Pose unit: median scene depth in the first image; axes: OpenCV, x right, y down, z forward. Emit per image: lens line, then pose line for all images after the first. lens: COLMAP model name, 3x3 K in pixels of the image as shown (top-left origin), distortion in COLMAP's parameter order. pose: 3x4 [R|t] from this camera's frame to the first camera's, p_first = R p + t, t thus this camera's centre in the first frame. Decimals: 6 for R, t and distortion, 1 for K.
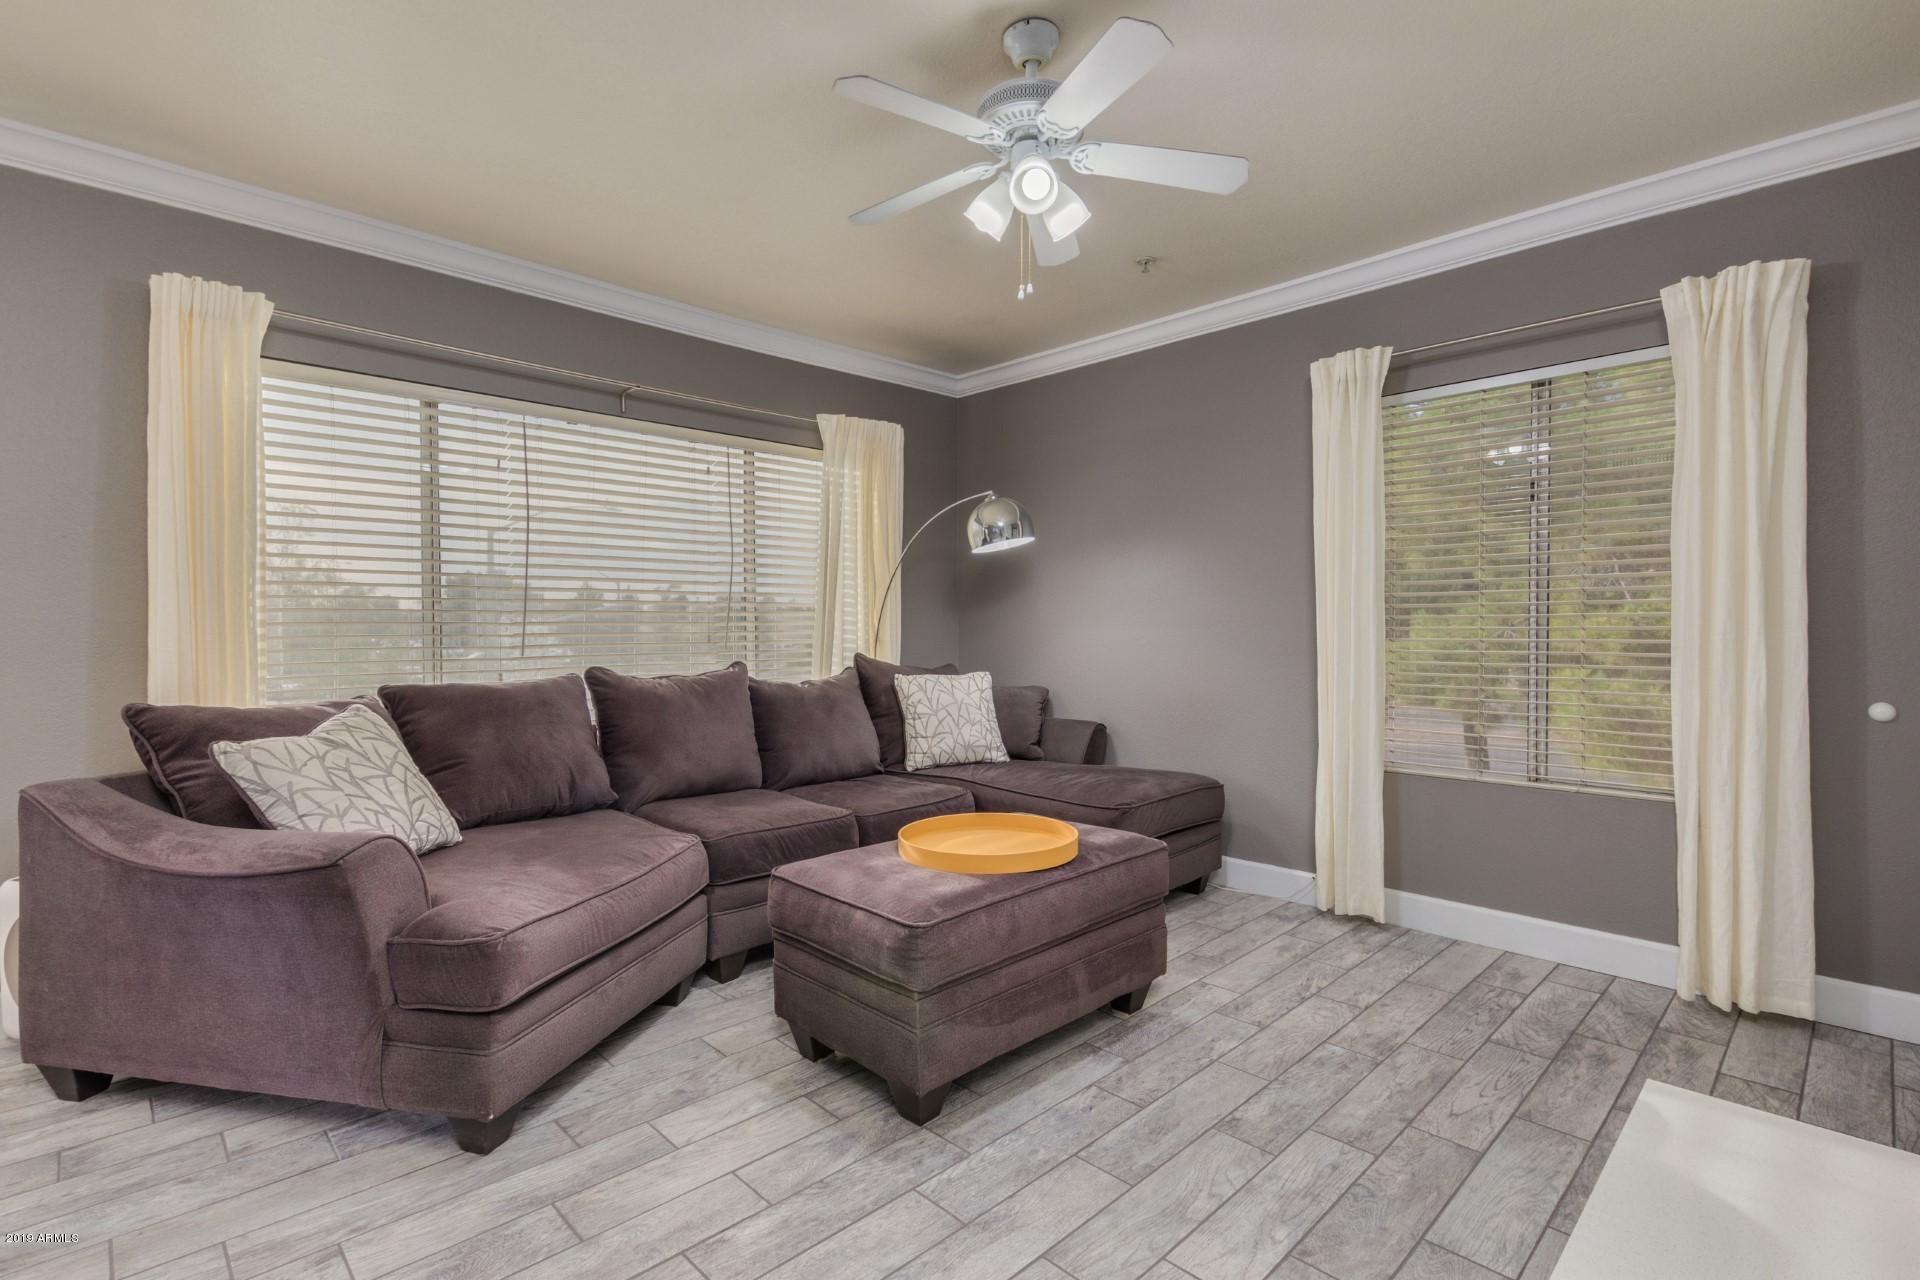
lens RADIAL K [[894.1, 0, 941.4], [0, 894.1, 636.5], [0, 0, 1]] dist [-0.002635, -0.000044]
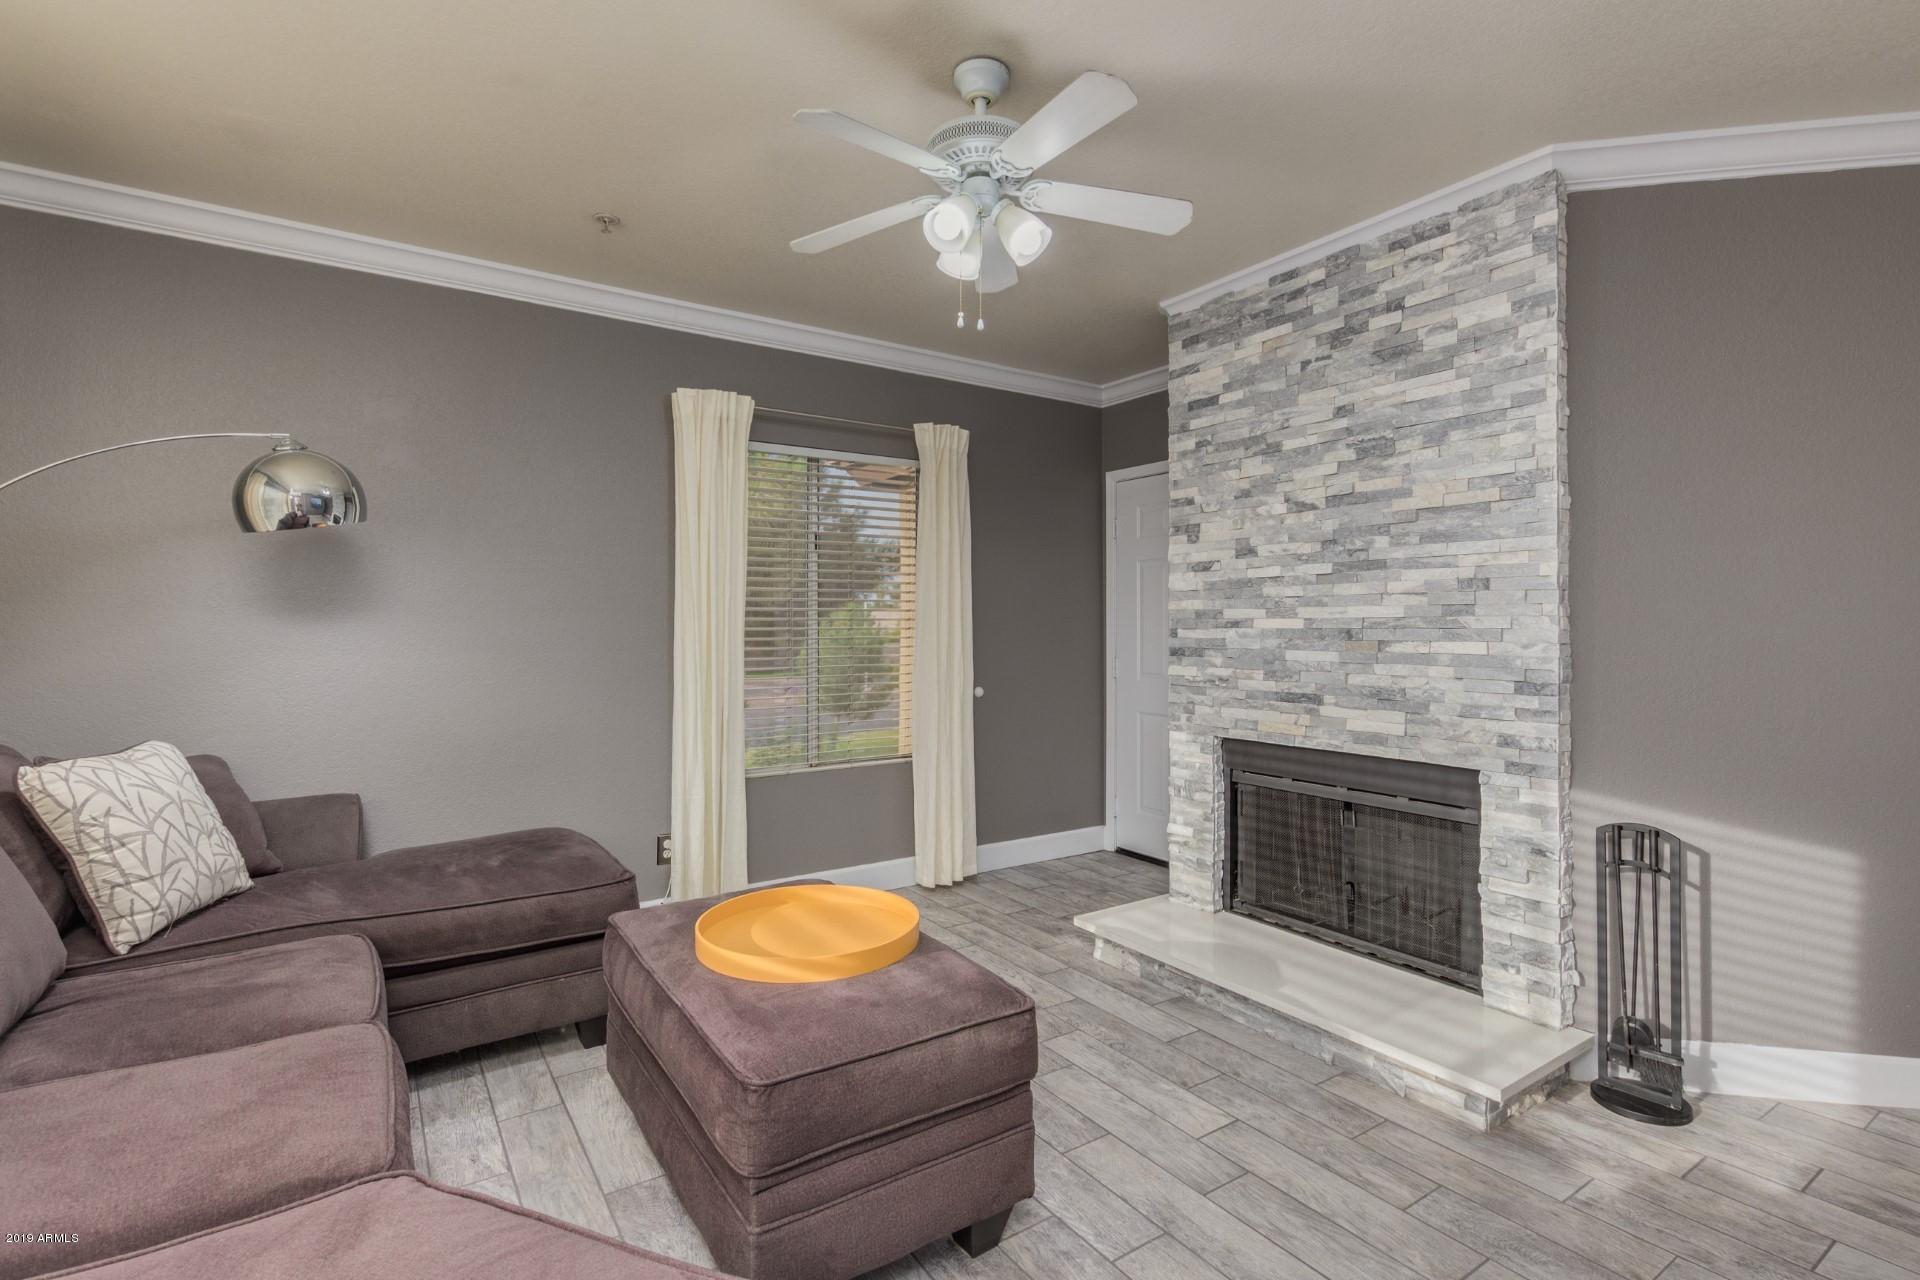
lens RADIAL K [[894.1, 0, 965.3], [0, 894.1, 631.7], [0, 0, 1]] dist [-0.002635, -0.000044]
pose [[0.163699, -0.001914, 0.986509, -0.605941], [0.012730, 0.999919, -0.000172, -0.031727], [-0.986428, 0.012587, 0.163710, 0.607893]]
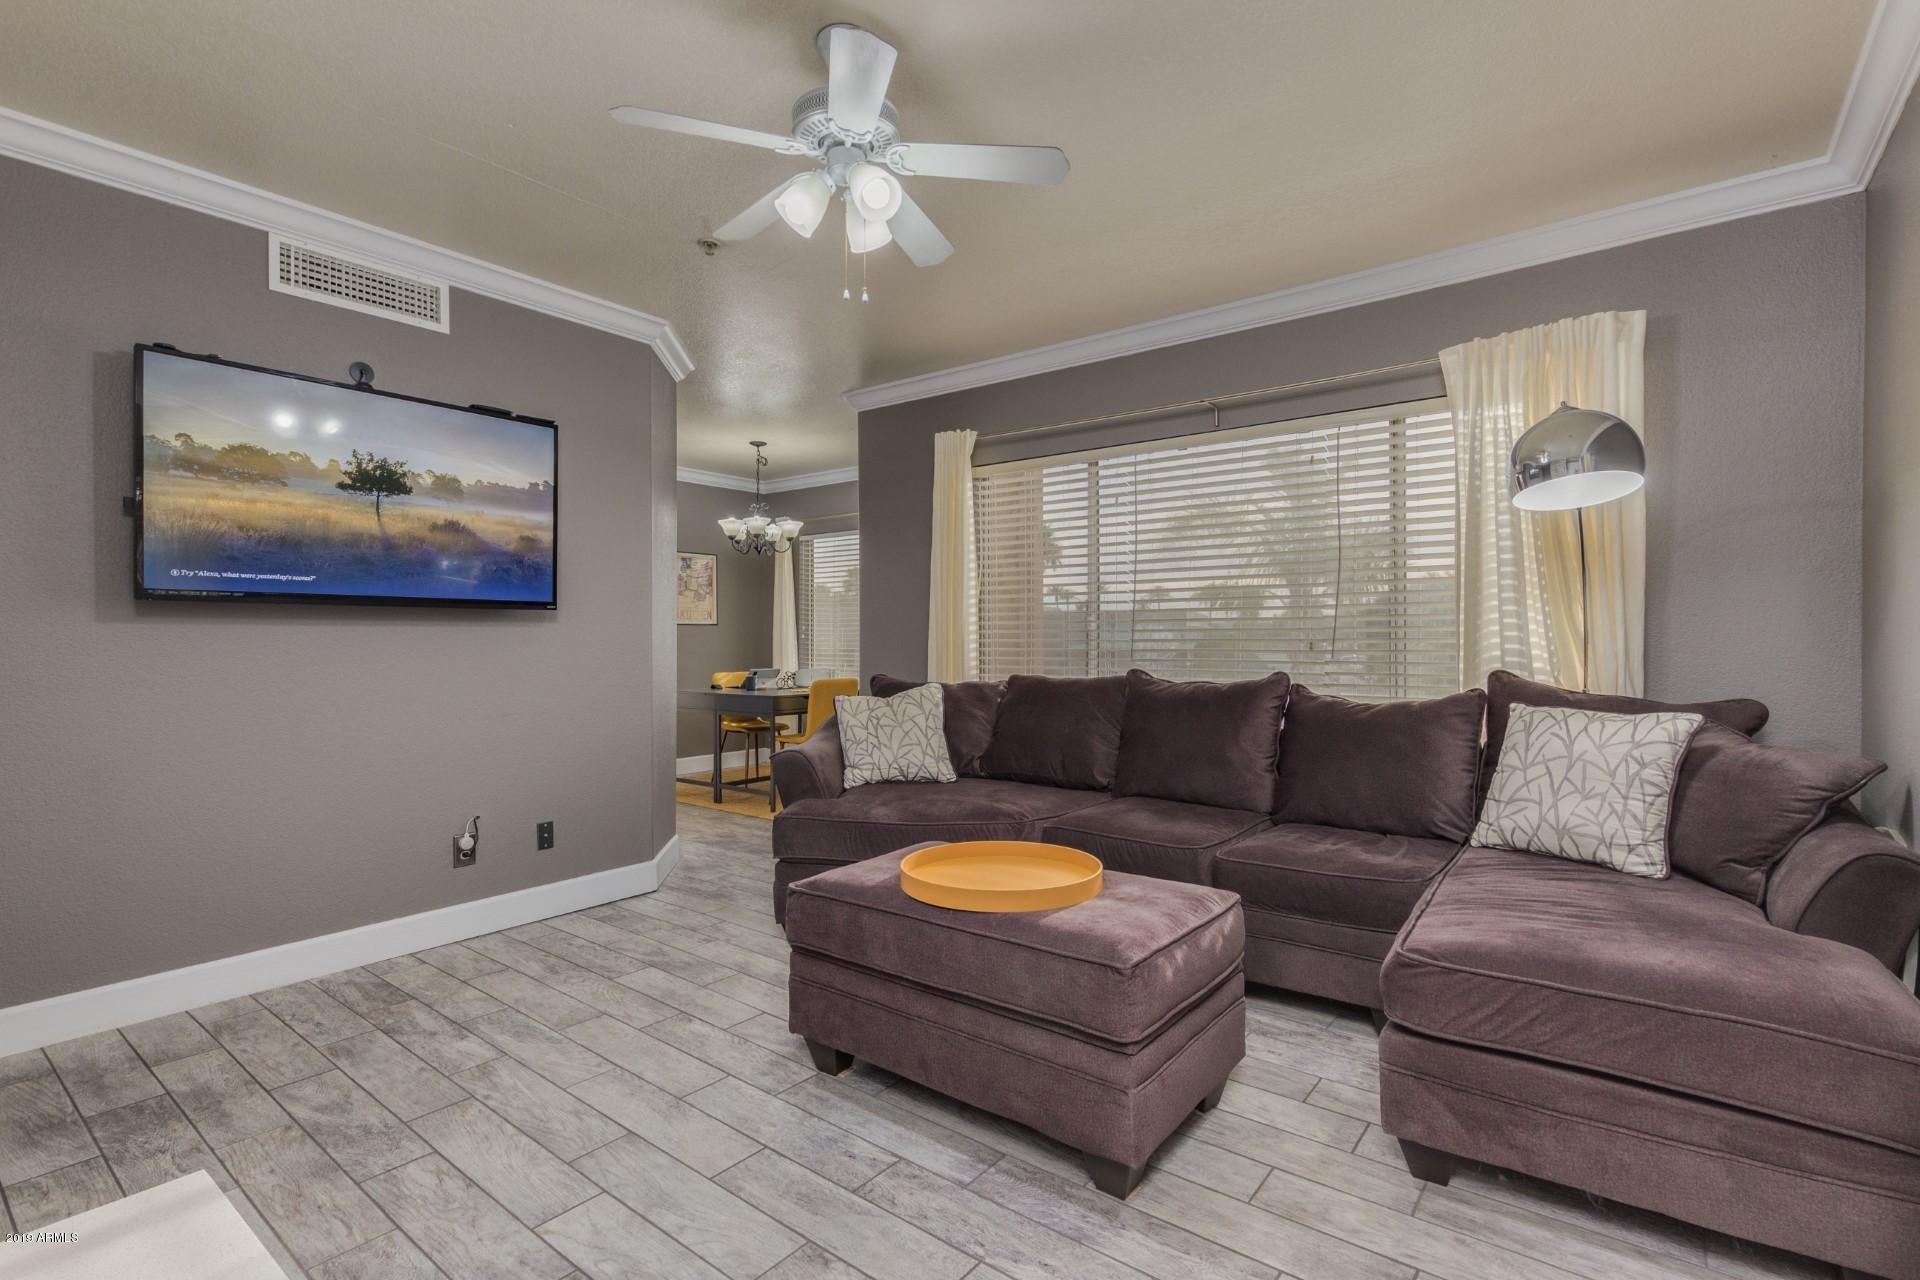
lens RADIAL K [[894.1, 0, 955.4], [0, 894.1, 632.8], [0, 0, 1]] dist [-0.002635, -0.000044]
pose [[0.139470, -0.002970, -0.990222, 0.778798], [-0.012932, 0.999905, -0.004820, -0.003324], [0.990142, 0.013478, 0.139419, 0.694731]]
